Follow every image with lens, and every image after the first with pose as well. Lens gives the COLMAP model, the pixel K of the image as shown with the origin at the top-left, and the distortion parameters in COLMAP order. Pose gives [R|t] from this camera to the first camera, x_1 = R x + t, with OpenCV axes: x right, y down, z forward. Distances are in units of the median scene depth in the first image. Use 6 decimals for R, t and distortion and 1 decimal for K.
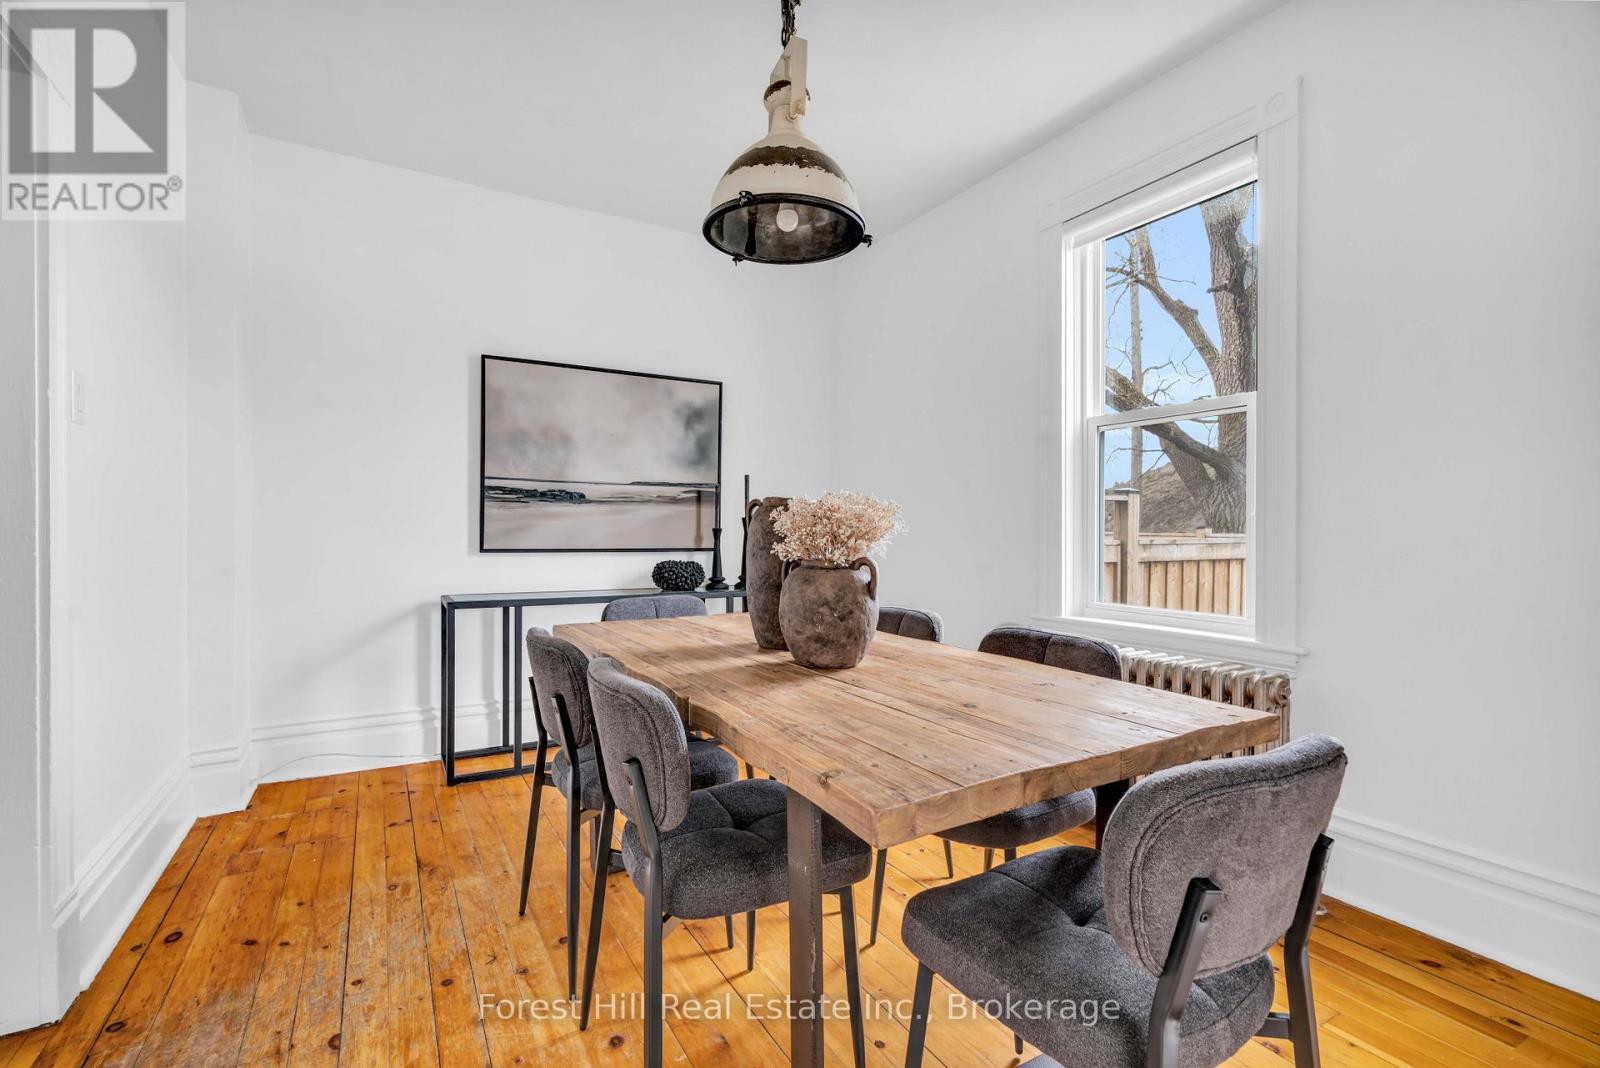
lens RADIAL K [[721.4, 0, 795.4], [0, 721.4, 541.2], [0, 0, 1]] dist [-0.002340, -0.000053]
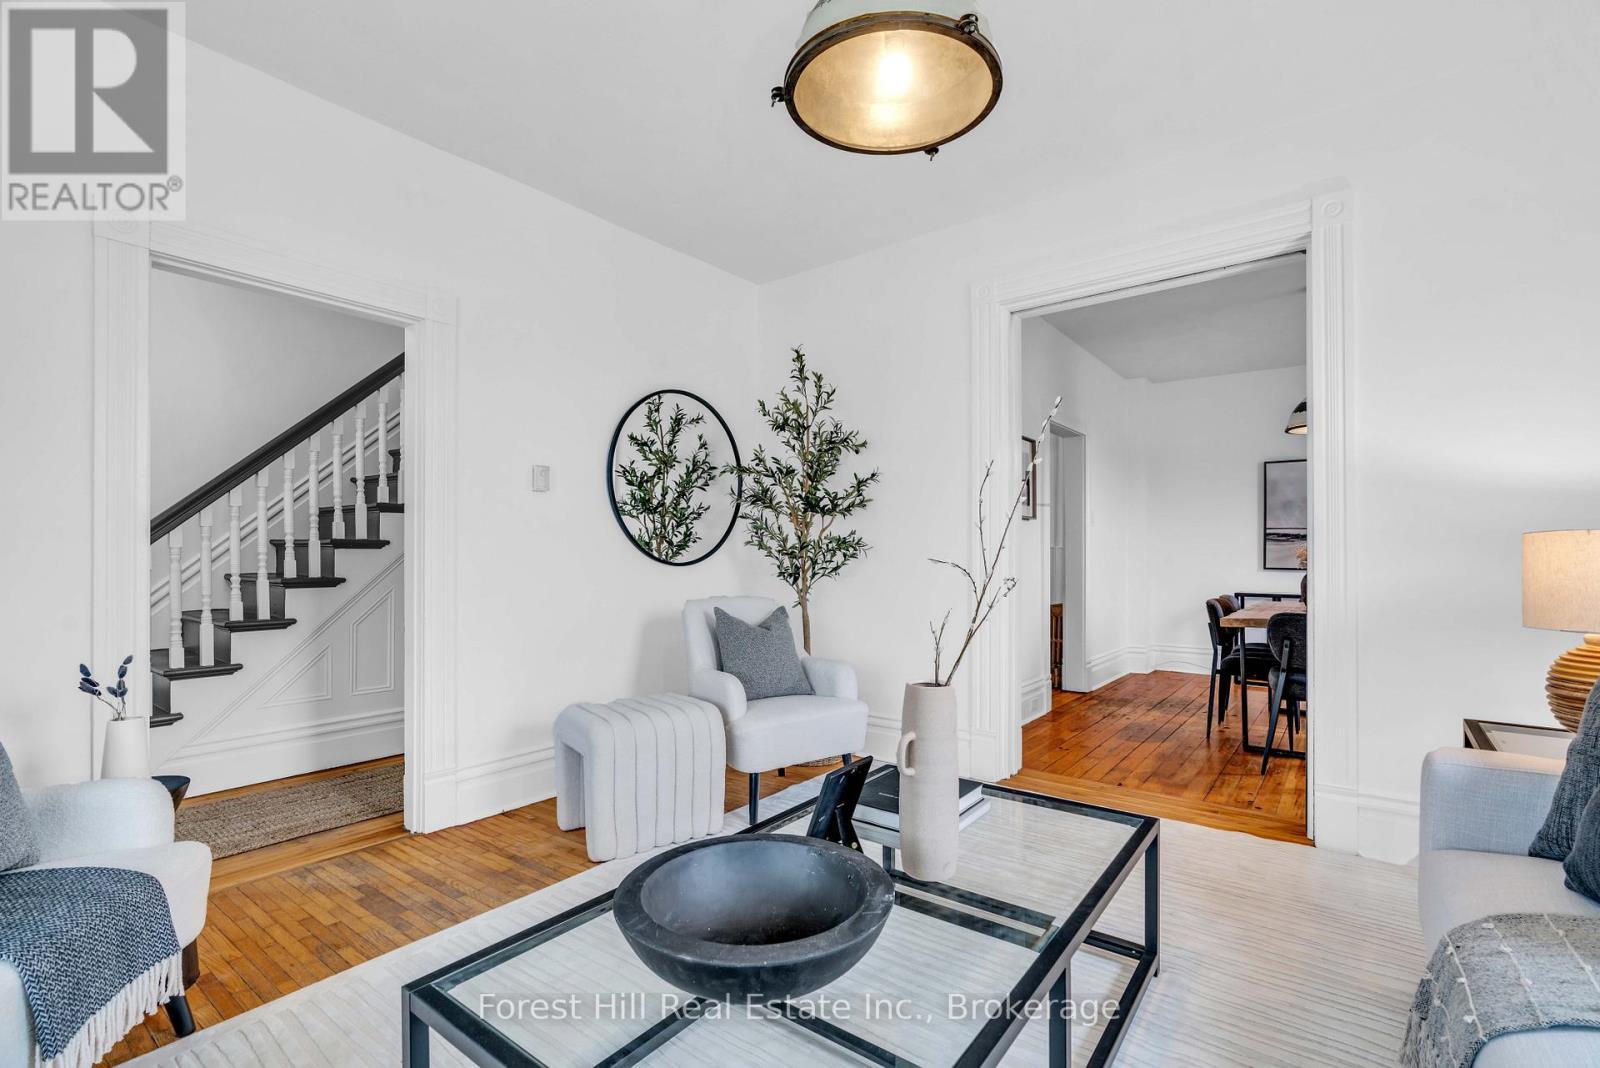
lens RADIAL K [[727.1, 0, 806.3], [0, 727.1, 552.6], [0, 0, 1]] dist [-0.001044, -0.000048]
pose [[0.389302, -0.008290, -0.921073, 0.792936], [-0.011700, 0.999834, -0.013944, 0.011994], [0.921036, 0.016205, 0.389140, -0.772486]]
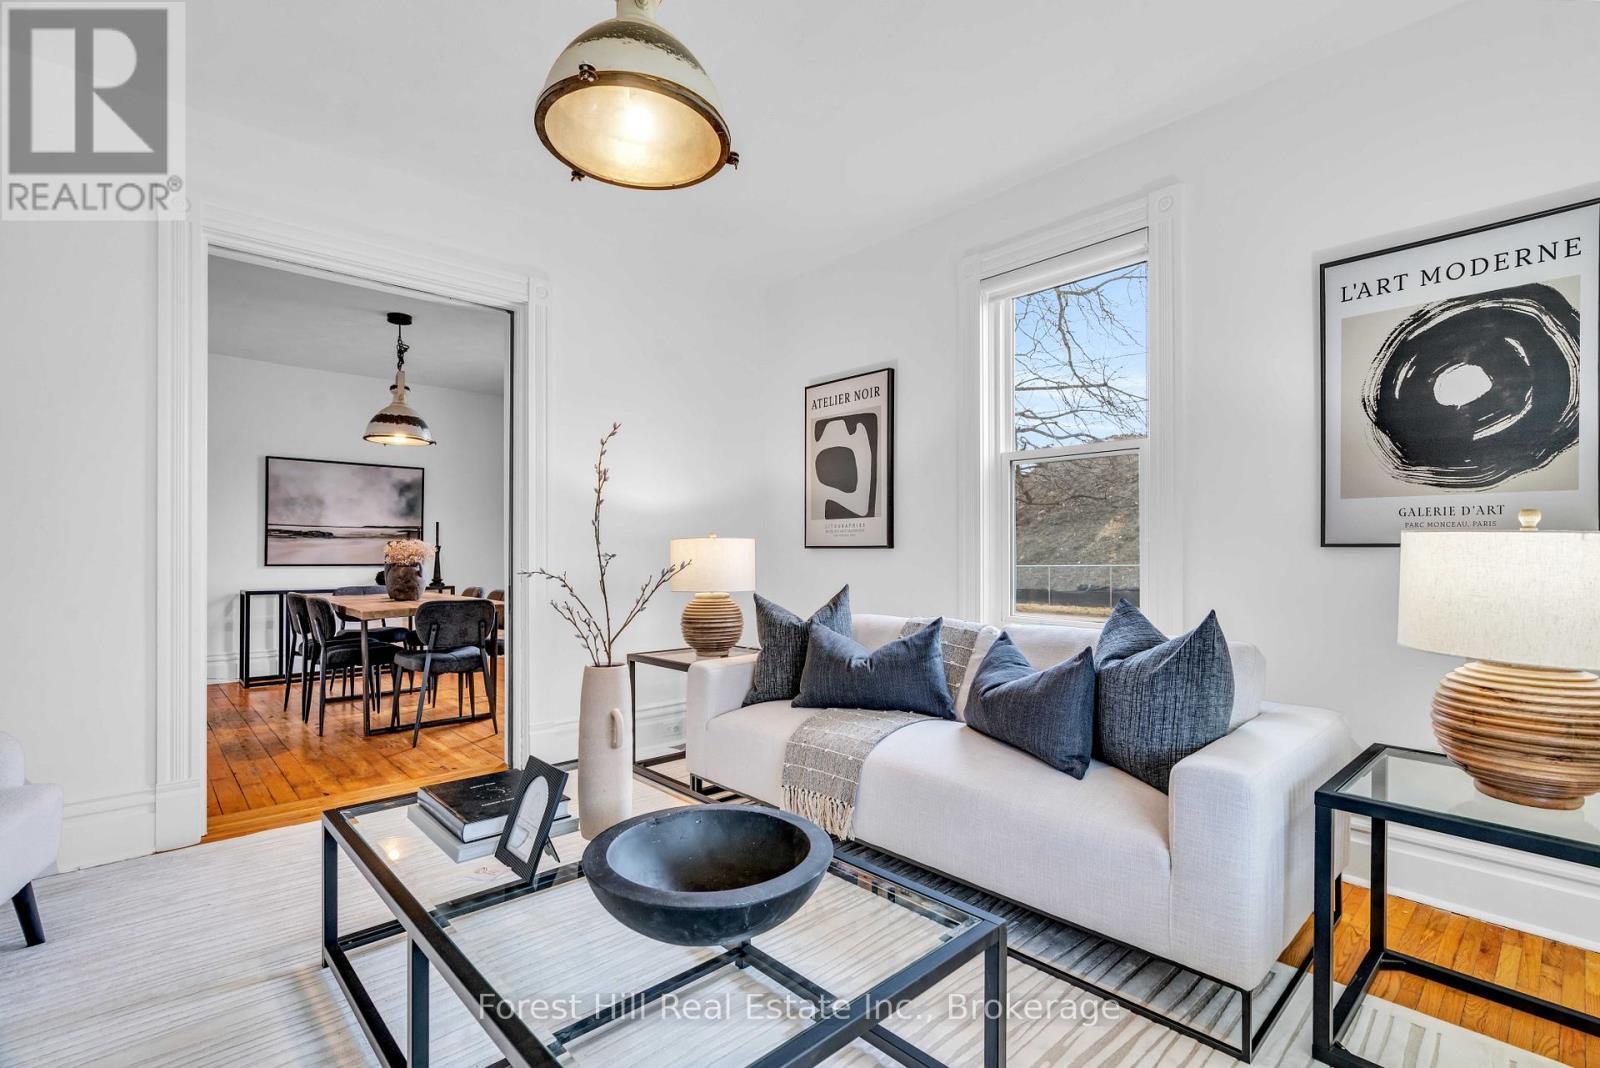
lens RADIAL K [[727.1, 0, 806.3], [0, 727.1, 552.6], [0, 0, 1]] dist [-0.001044, -0.000048]
pose [[0.972134, -0.004177, 0.234387, 0.434566], [0.007614, 0.999876, -0.013760, 0.016182], [-0.234300, 0.015161, 0.972046, -1.039230]]
